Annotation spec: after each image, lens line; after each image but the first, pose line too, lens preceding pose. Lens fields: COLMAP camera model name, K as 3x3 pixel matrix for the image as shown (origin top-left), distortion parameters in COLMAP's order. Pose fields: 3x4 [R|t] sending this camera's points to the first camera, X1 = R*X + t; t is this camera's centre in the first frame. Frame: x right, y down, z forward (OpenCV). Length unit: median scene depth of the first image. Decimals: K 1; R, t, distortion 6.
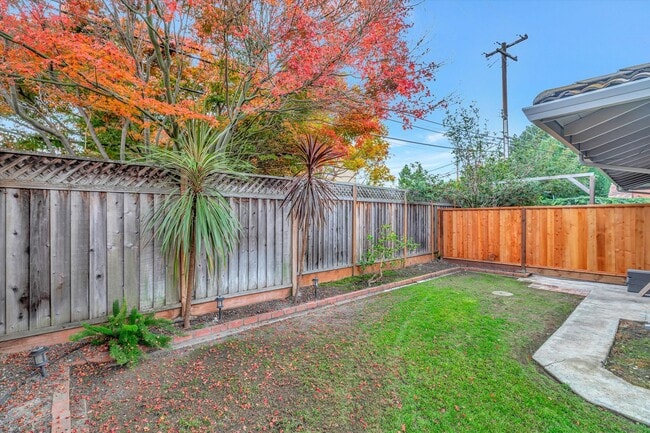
lens RADIAL K [[291.5, 0, 319.5], [0, 291.5, 216.9], [0, 0, 1]] dist [-0.000596, -0.000145]
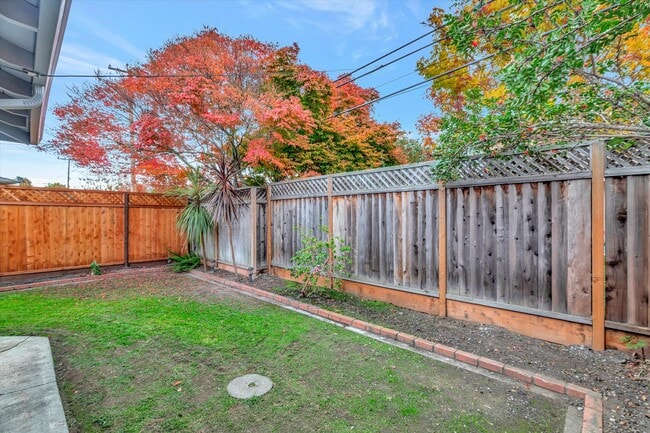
lens RADIAL K [[284.3, 0, 327.8], [0, 284.3, 217.9], [0, 0, 1]] dist [-0.002985, 0.000028]
pose [[0.114620, -0.002426, -0.993406, 0.875408], [-0.003376, 0.999990, -0.002832, 0.008587], [0.993404, 0.003679, 0.114611, 0.877180]]
